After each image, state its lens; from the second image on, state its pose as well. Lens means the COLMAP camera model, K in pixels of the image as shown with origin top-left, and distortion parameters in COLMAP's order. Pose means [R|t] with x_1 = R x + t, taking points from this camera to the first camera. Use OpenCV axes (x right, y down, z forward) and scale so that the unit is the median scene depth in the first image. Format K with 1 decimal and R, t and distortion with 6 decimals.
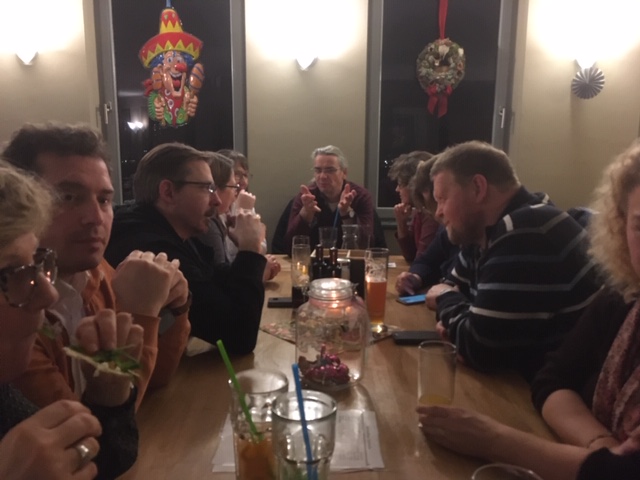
lens RADIAL K [[554.5, 0, 320.0], [0, 554.5, 240.0], [0, 0, 1]] dist [0.097155, -0.137602]
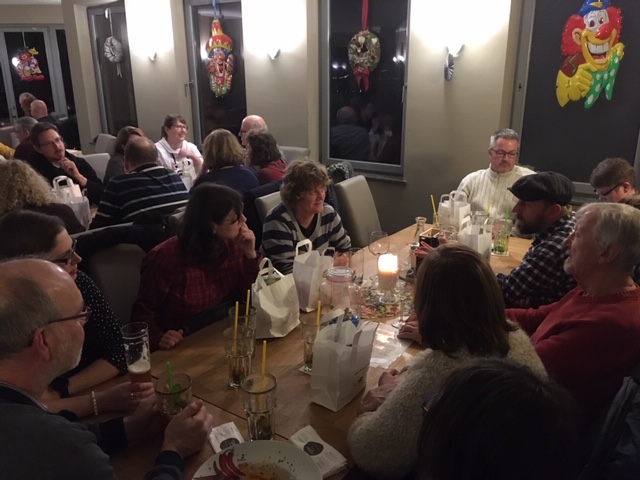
lens RADIAL K [[554.5, 0, 320.0], [0, 554.5, 240.0], [0, 0, 1]] dist [0.097155, -0.137602]
pose [[0.791551, 0.170803, -0.586748, 0.973704], [-0.095075, 0.982875, 0.157856, -0.079727], [0.603662, -0.069166, 0.794235, -0.114460]]
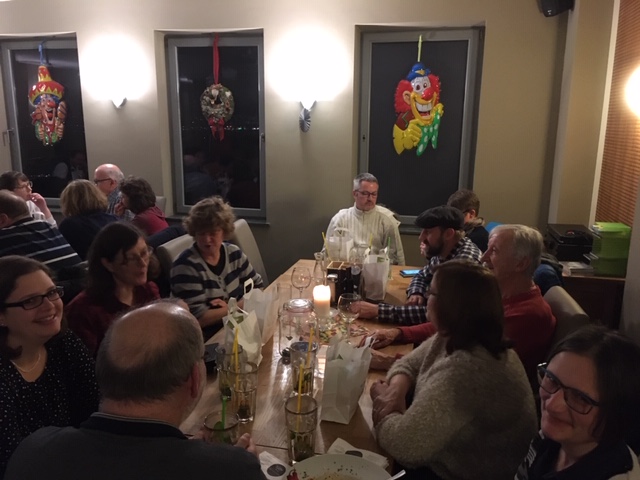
lens RADIAL K [[554.5, 0, 320.0], [0, 554.5, 240.0], [0, 0, 1]] dist [0.097155, -0.137602]
pose [[0.963144, 0.061485, -0.261863, 0.834546], [-0.051107, 0.997621, 0.046264, -0.058442], [0.264085, -0.031176, 0.963995, -0.245861]]
